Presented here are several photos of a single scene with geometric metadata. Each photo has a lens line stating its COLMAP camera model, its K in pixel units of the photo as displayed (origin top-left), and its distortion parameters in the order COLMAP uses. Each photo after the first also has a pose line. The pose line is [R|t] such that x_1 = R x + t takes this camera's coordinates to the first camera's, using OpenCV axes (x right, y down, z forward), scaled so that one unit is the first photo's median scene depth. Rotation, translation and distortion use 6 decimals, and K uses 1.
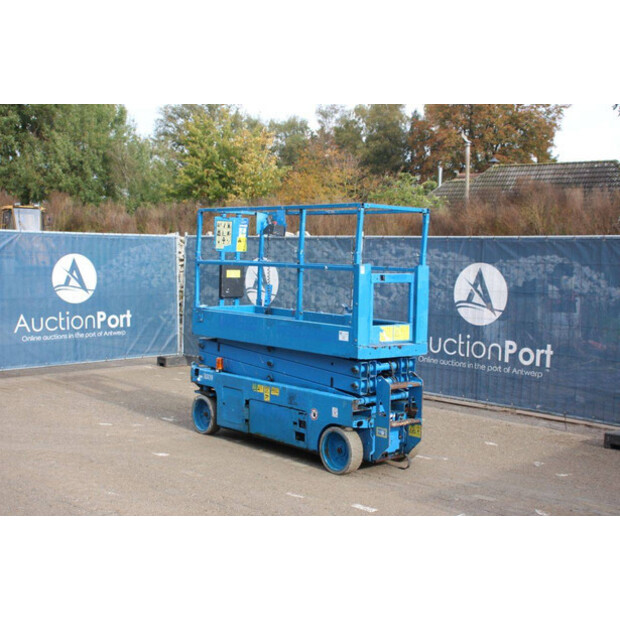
lens RADIAL K [[865.6, 0, 311.4], [0, 865.6, 313.4], [0, 0, 1]] dist [0.030865, 0.000000]
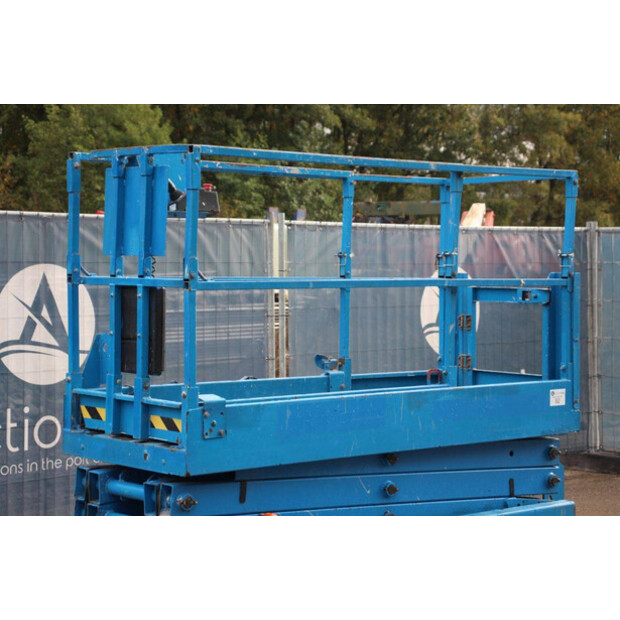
lens RADIAL K [[1464.6, 0, 310.3], [0, 1464.6, 313.1], [0, 0, 1]] dist [0.444290, 0.000000]
pose [[-0.004362, -0.062932, 0.998008, -0.706717], [0.061365, 0.996120, 0.063082, -0.076732], [-0.998106, 0.061518, -0.000483, 0.861126]]
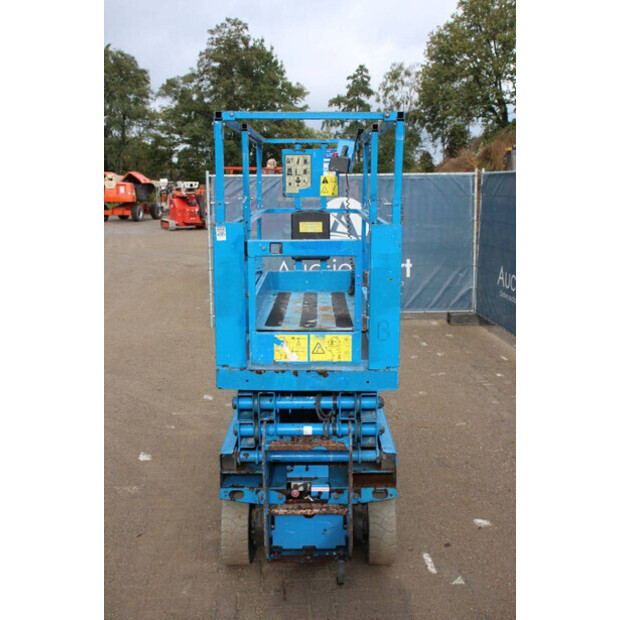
lens RADIAL K [[731.4, 0, 309.4], [0, 731.4, 311.6], [0, 0, 1]] dist [-0.005565, 0.000000]
pose [[0.741479, 0.091730, -0.664676, 0.306027], [-0.027139, 0.993900, 0.106890, -0.037828], [0.670427, -0.061218, 0.739446, 0.498003]]
